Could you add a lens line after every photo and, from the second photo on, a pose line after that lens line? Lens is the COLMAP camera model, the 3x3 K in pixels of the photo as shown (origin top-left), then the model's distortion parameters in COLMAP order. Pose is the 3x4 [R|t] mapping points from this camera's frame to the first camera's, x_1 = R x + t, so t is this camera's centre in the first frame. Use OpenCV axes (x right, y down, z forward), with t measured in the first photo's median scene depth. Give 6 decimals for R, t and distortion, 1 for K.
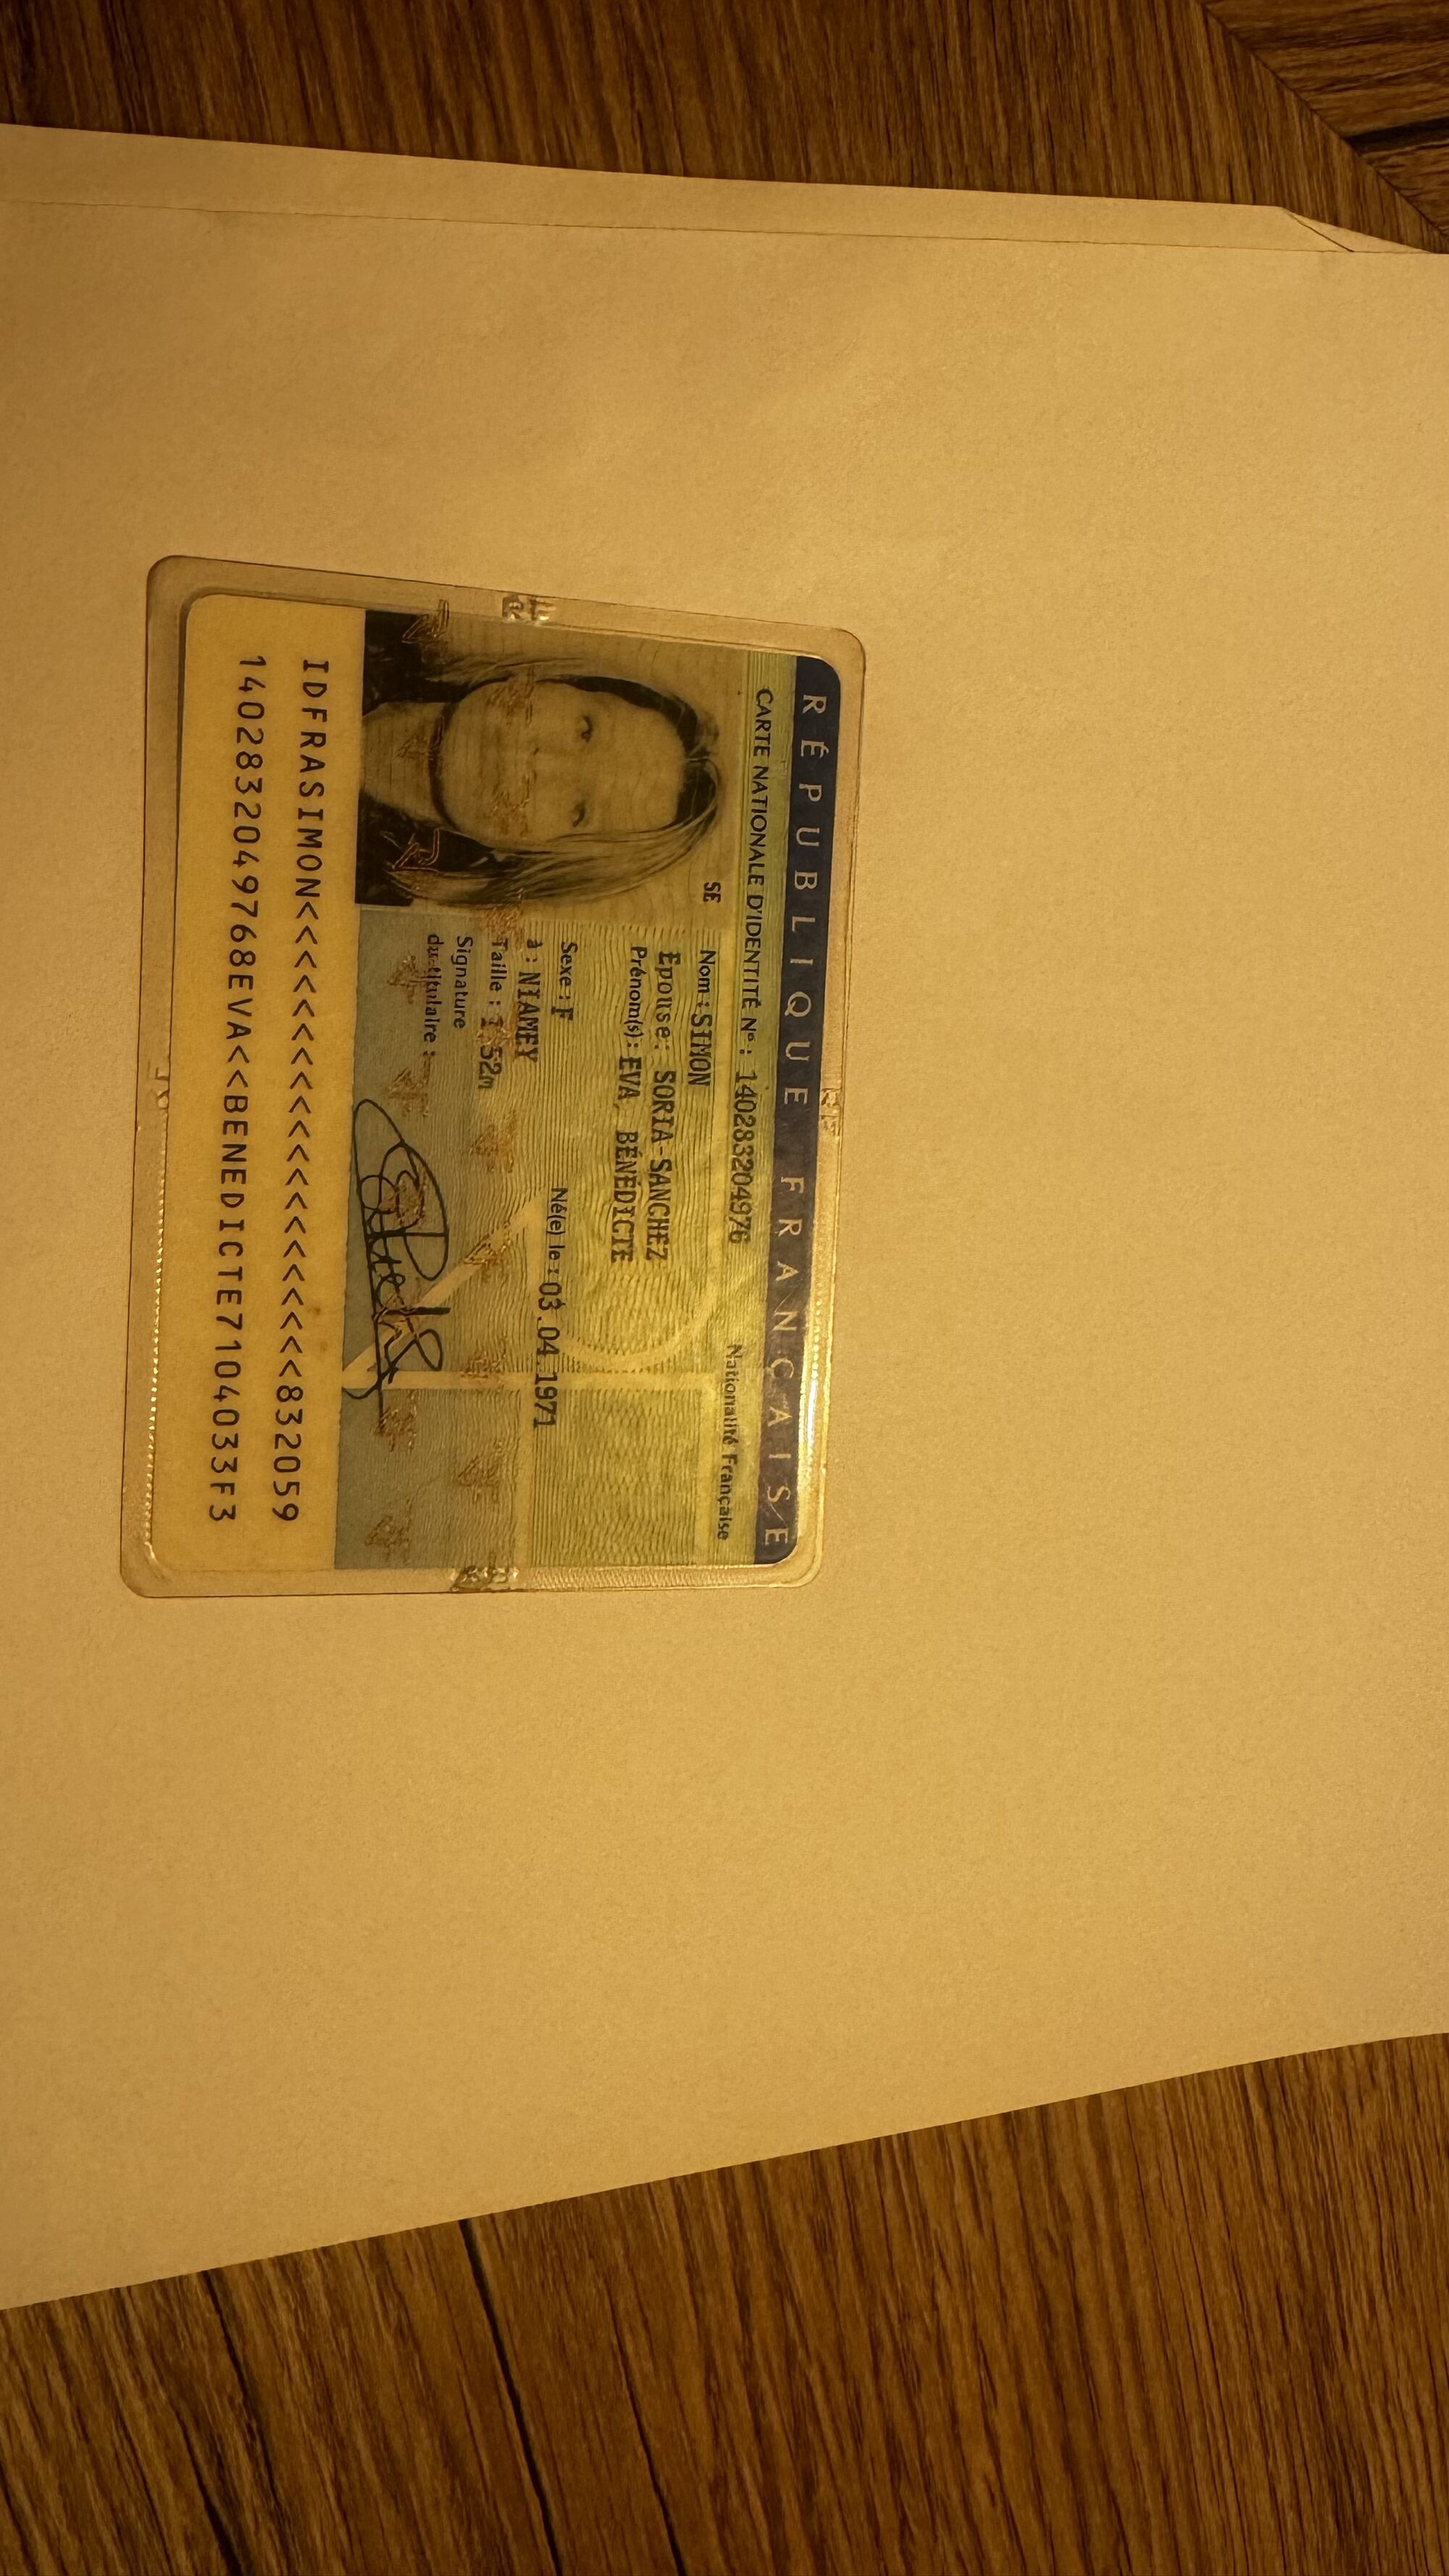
lens RADIAL K [[1749.4, 0, 724.5], [0, 1749.4, 1288.0], [0, 0, 1]] dist [-0.000451, -0.000789]
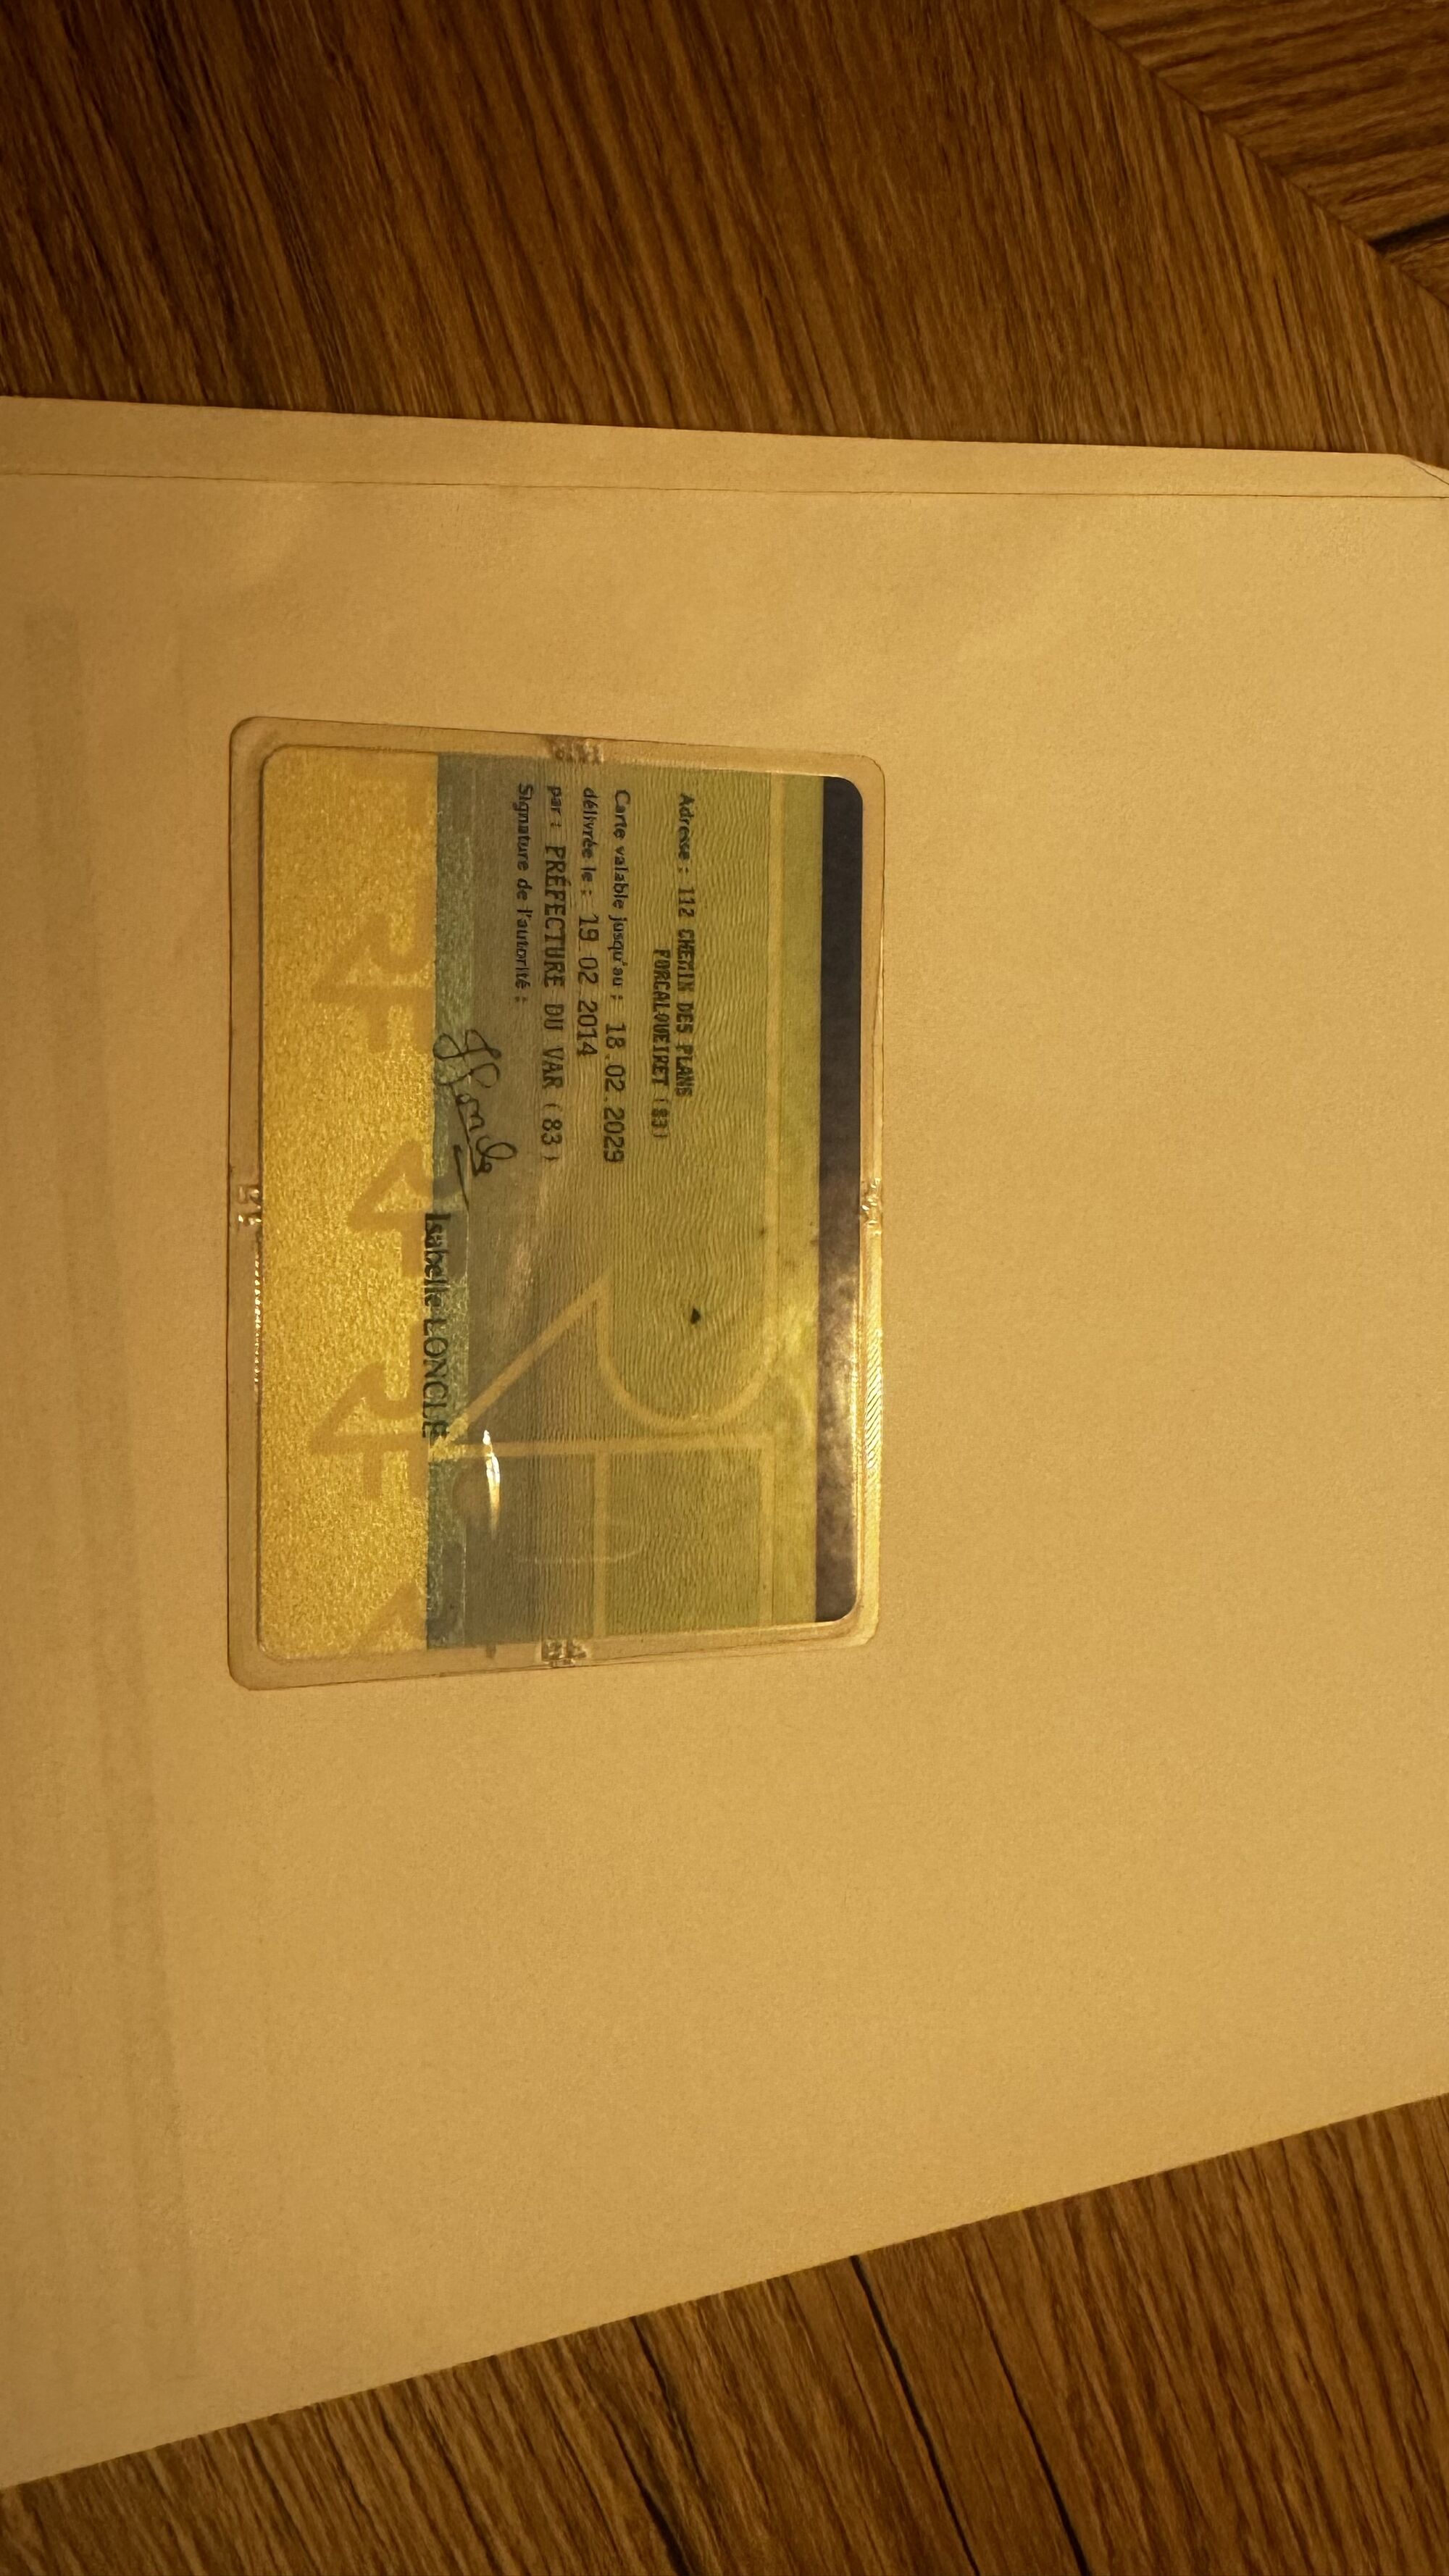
lens RADIAL K [[1749.4, 0, 724.5], [0, 1749.4, 1288.0], [0, 0, 1]] dist [-0.000451, -0.000789]
pose [[0.977605, -0.133466, -0.162710, 0.043586], [0.125048, 0.990275, -0.060973, 0.016505], [0.169265, 0.039261, 0.984788, -0.131395]]
